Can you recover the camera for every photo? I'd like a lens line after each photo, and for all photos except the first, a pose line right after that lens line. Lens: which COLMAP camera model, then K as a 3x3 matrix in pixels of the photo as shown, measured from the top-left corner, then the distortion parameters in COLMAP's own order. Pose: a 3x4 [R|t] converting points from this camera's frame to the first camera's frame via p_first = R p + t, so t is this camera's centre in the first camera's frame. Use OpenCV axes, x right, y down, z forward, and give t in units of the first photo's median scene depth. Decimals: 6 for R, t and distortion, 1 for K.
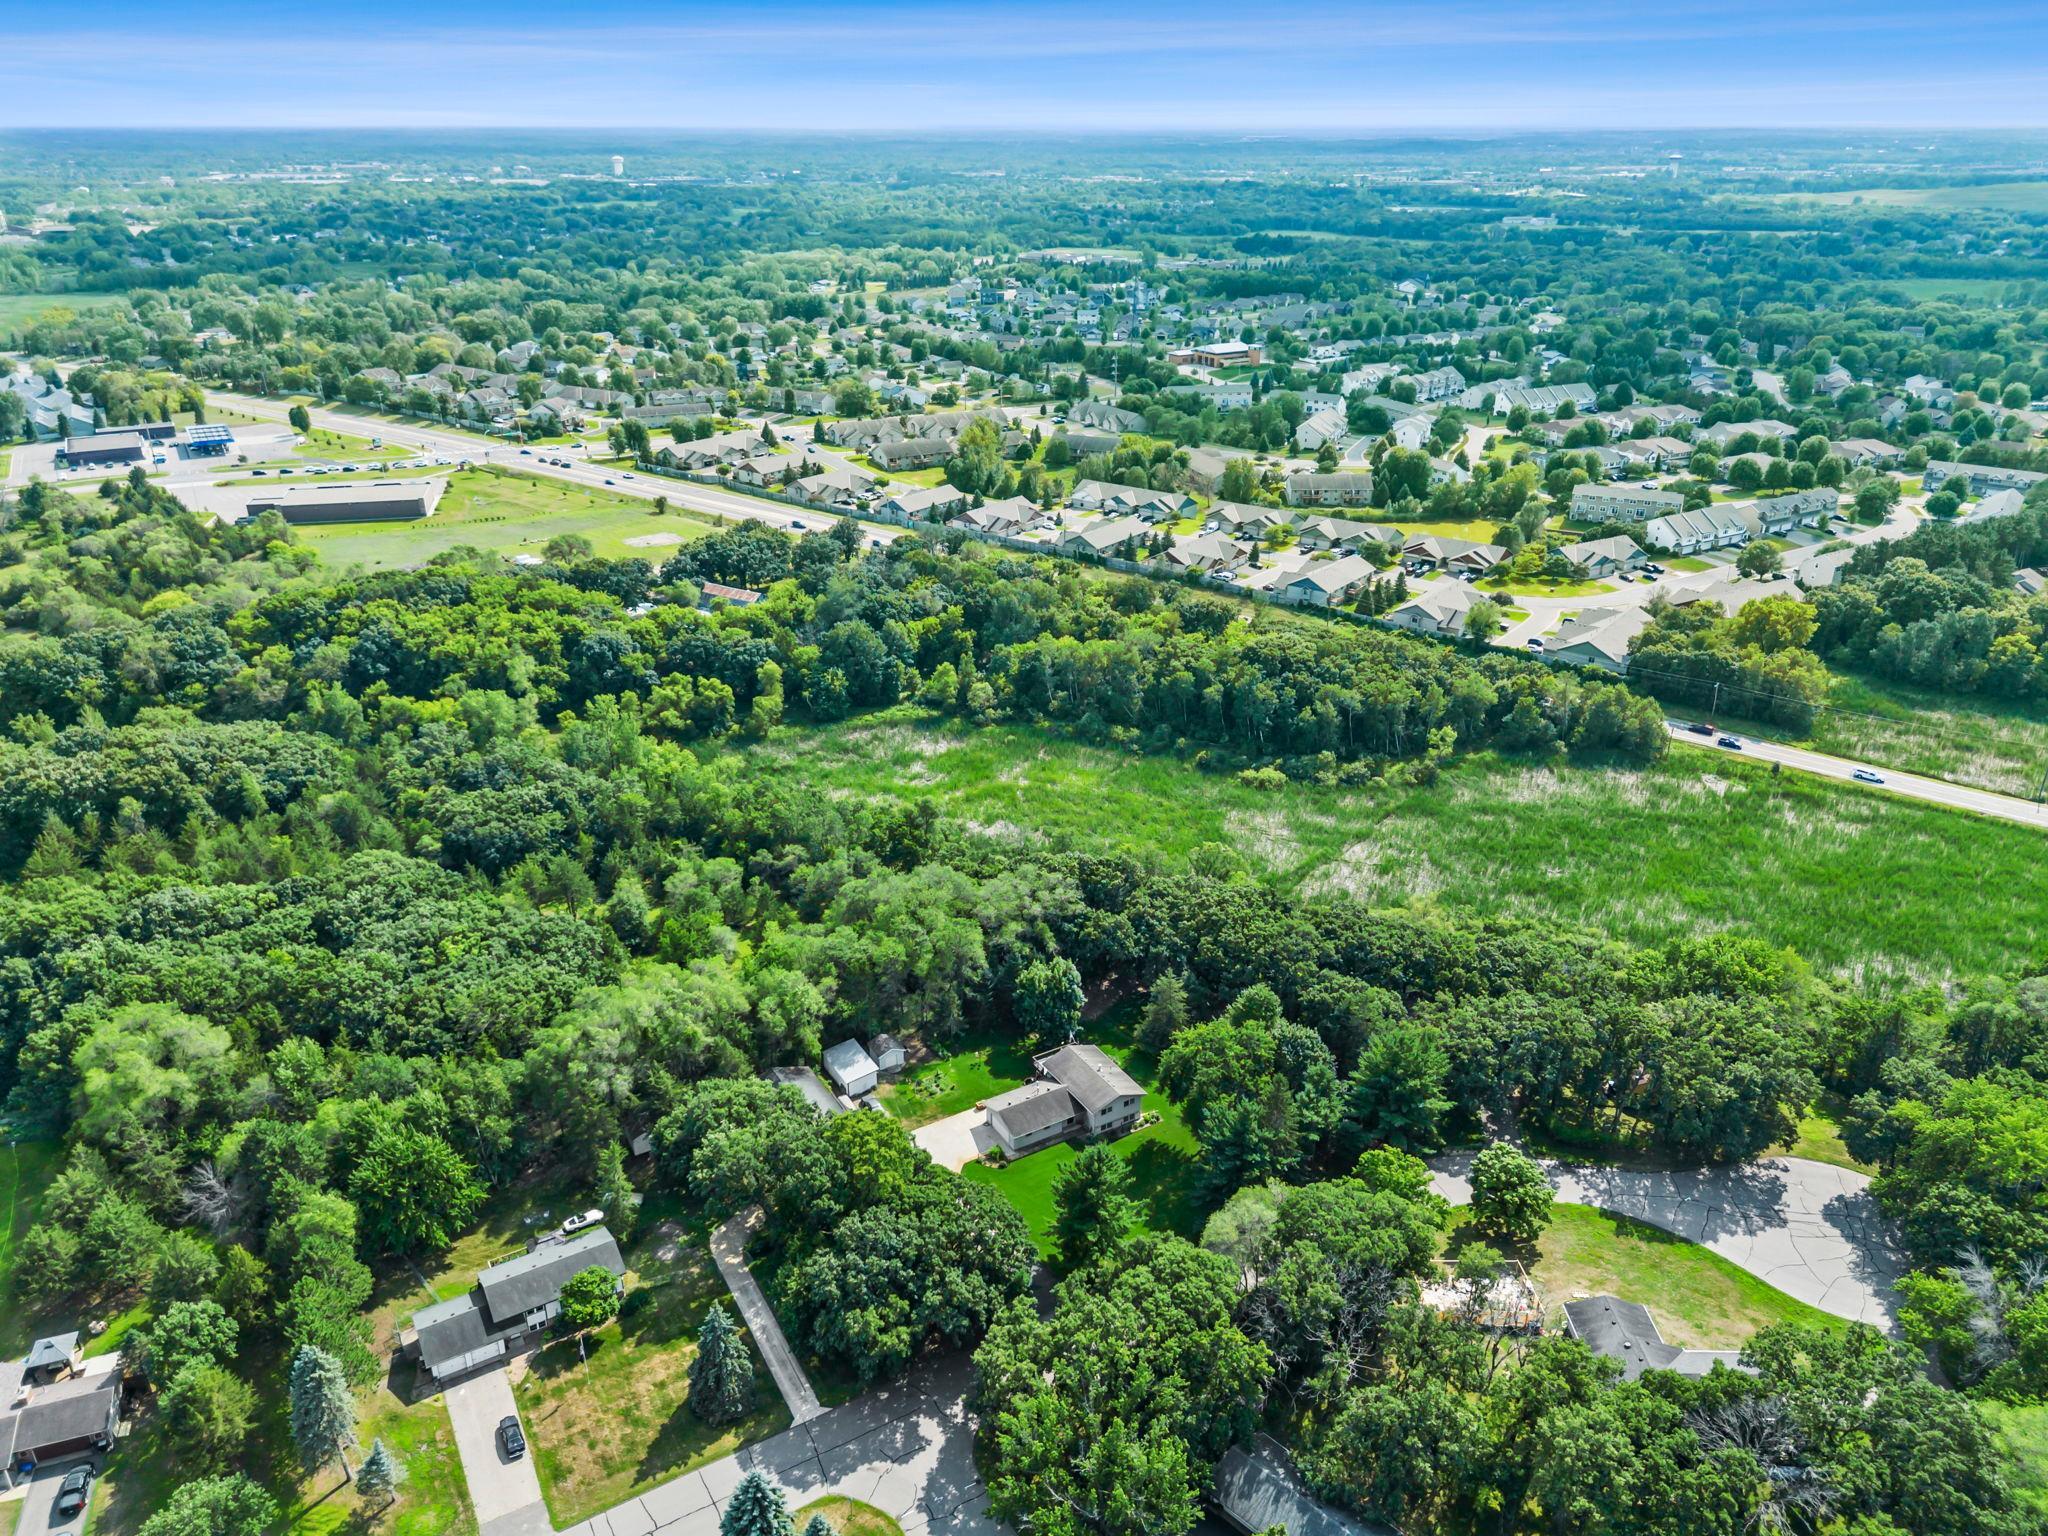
lens RADIAL K [[1450.4, 0, 1024.0], [0, 1450.4, 768.0], [0, 0, 1]] dist [0.071654, -0.061643]
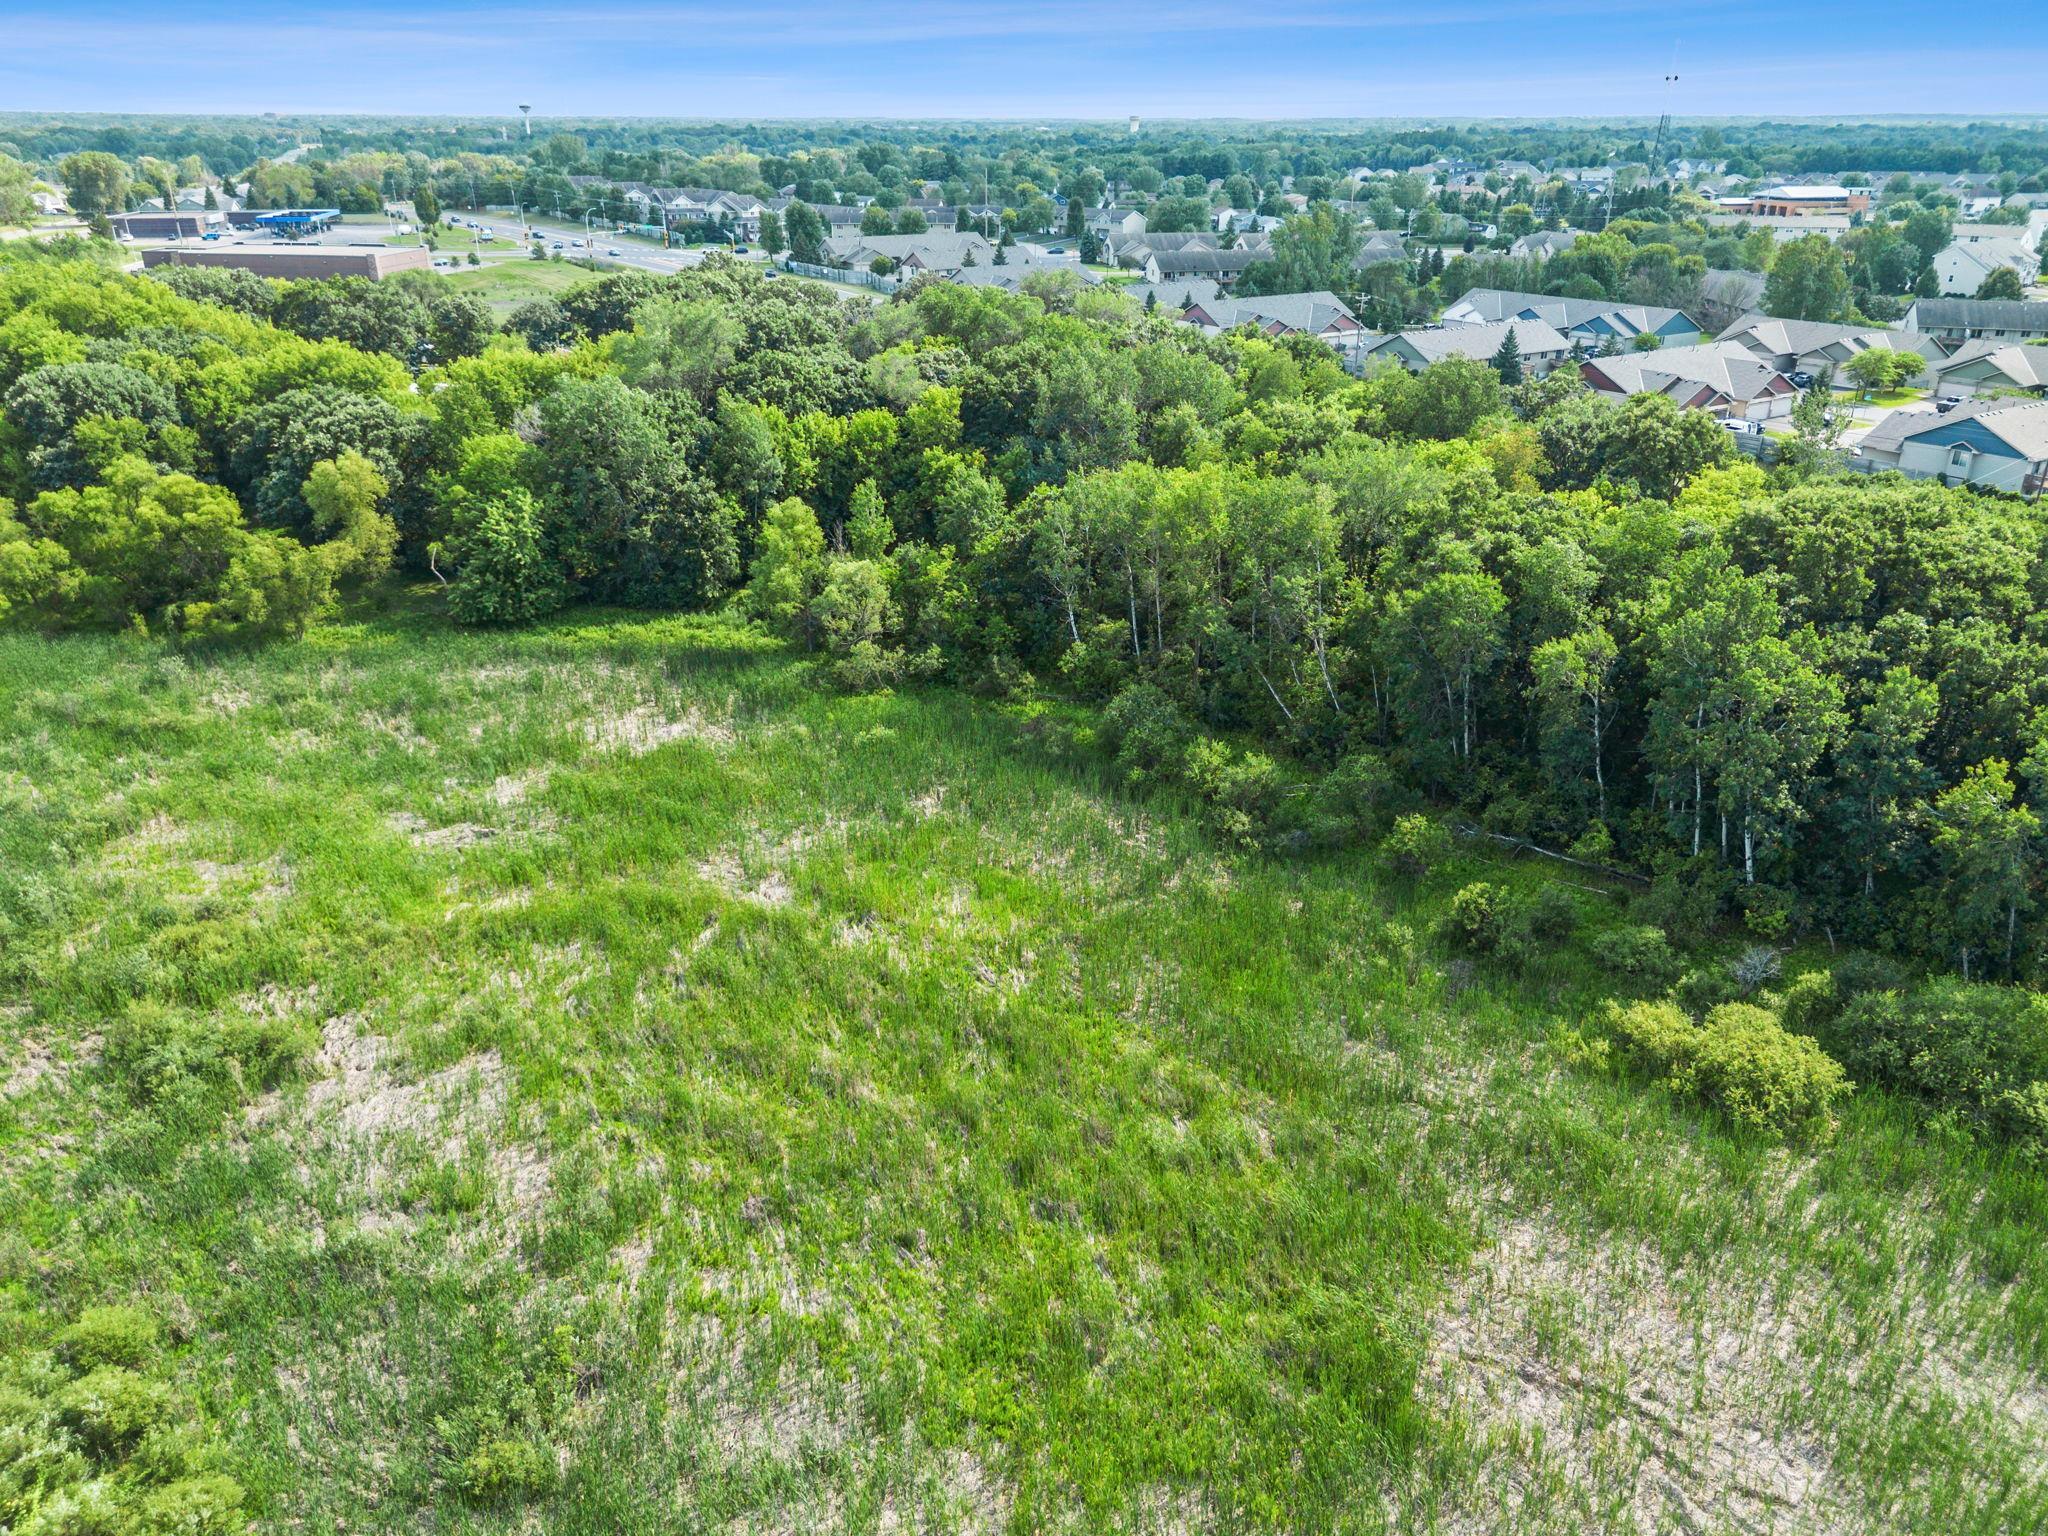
lens RADIAL K [[1450.4, 0, 1024.0], [0, 1450.4, 768.0], [0, 0, 1]] dist [0.071654, -0.061643]
pose [[0.941598, 0.137313, -0.307471, 0.092397], [-0.134930, 0.990428, 0.029106, -0.020624], [0.308524, 0.014081, 0.951112, 0.546601]]
